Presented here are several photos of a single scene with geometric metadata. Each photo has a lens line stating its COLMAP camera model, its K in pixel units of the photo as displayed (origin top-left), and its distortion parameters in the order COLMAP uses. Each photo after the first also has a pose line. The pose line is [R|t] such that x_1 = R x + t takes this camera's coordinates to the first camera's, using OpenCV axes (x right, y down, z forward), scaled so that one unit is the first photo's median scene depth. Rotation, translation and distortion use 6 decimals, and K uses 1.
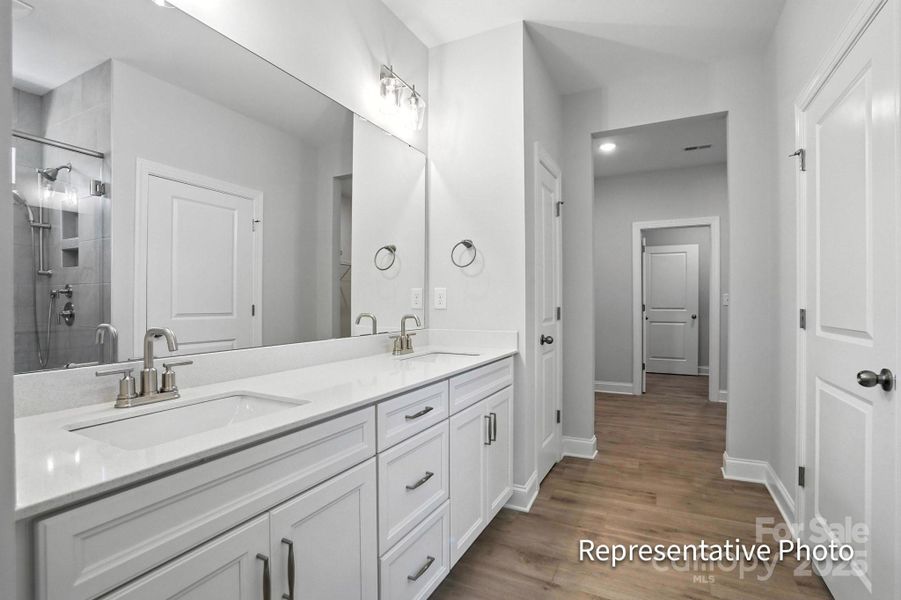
lens RADIAL K [[425.0, 0, 450.4], [0, 425.0, 299.3], [0, 0, 1]] dist [-0.035707, 0.004993]
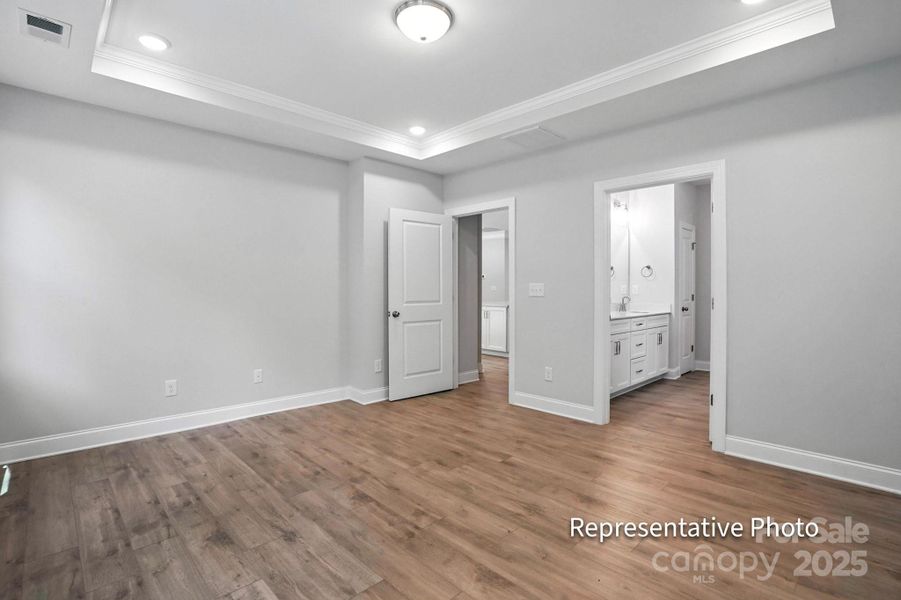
lens RADIAL K [[425.0, 0, 448.9], [0, 425.0, 299.9], [0, 0, 1]] dist [-0.035707, 0.004993]
pose [[0.948191, 0.005081, -0.317660, -0.258954], [0.001928, 0.999762, 0.021747, 0.000097], [0.317695, -0.021233, 0.947955, -1.548635]]
